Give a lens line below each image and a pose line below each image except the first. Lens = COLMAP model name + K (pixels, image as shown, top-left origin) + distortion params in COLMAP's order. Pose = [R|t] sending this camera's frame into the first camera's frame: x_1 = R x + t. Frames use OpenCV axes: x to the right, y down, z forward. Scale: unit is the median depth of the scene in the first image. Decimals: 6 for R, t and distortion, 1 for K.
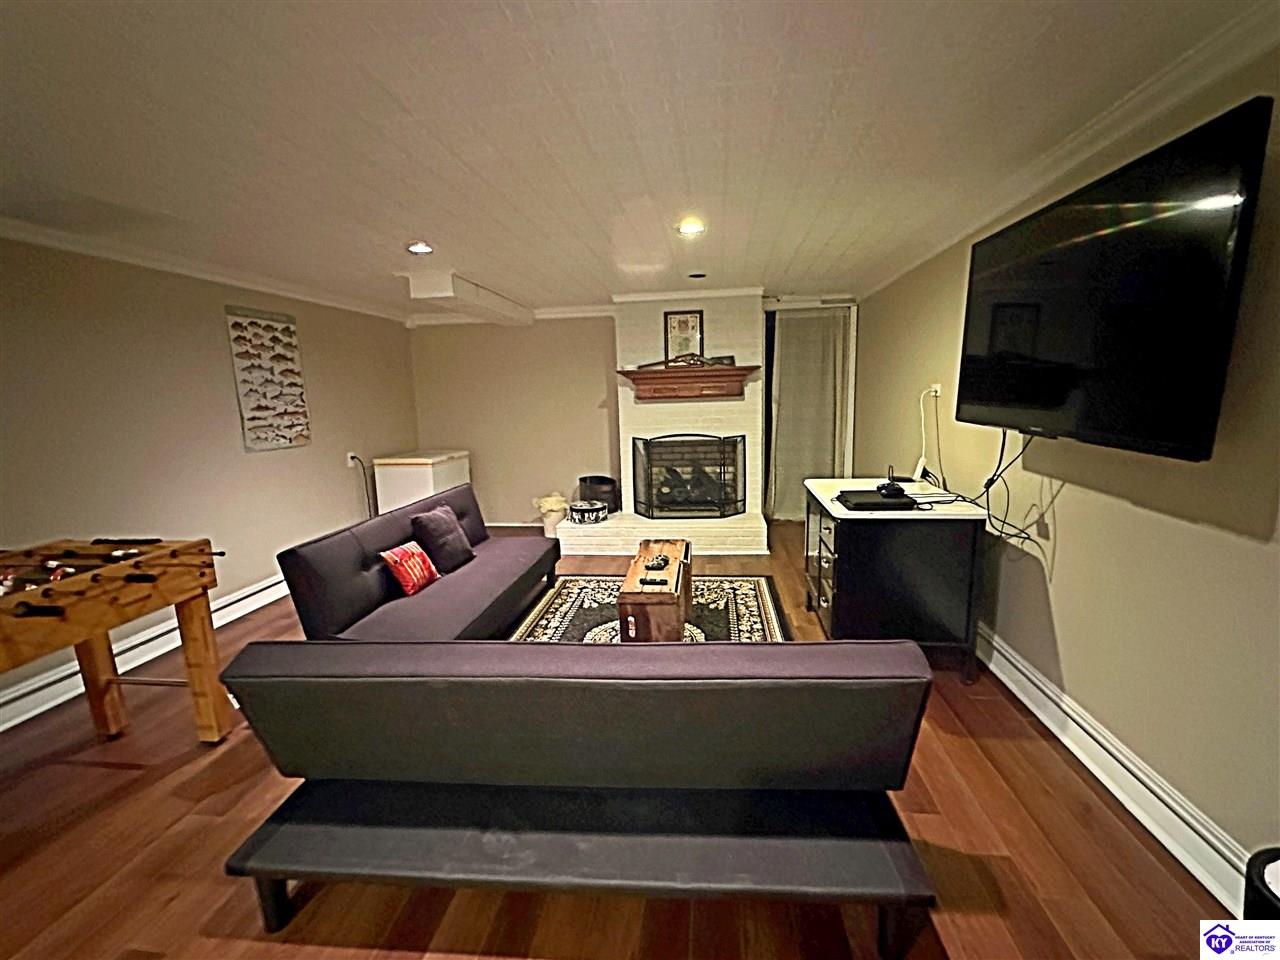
lens RADIAL K [[555.3, 0, 642.0], [0, 555.3, 486.8], [0, 0, 1]] dist [-0.005335, 0.000911]
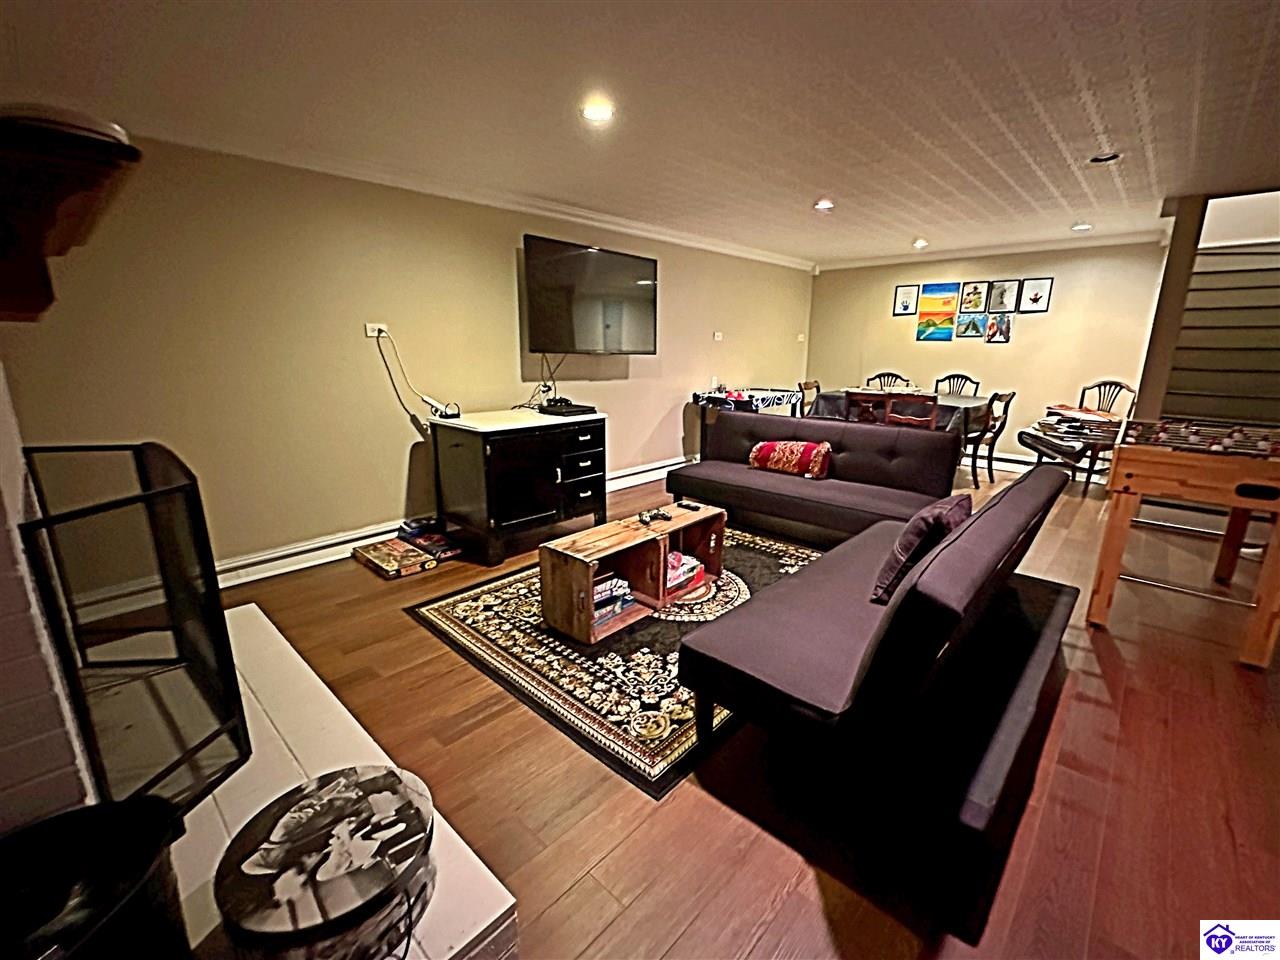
lens RADIAL K [[555.3, 0, 642.6], [0, 555.3, 482.0], [0, 0, 1]] dist [-0.005335, 0.000911]
pose [[-0.807871, -0.123111, 0.576358, -0.383572], [0.116422, 0.925333, 0.360840, -0.197376], [-0.577746, 0.358613, -0.733217, 1.368060]]
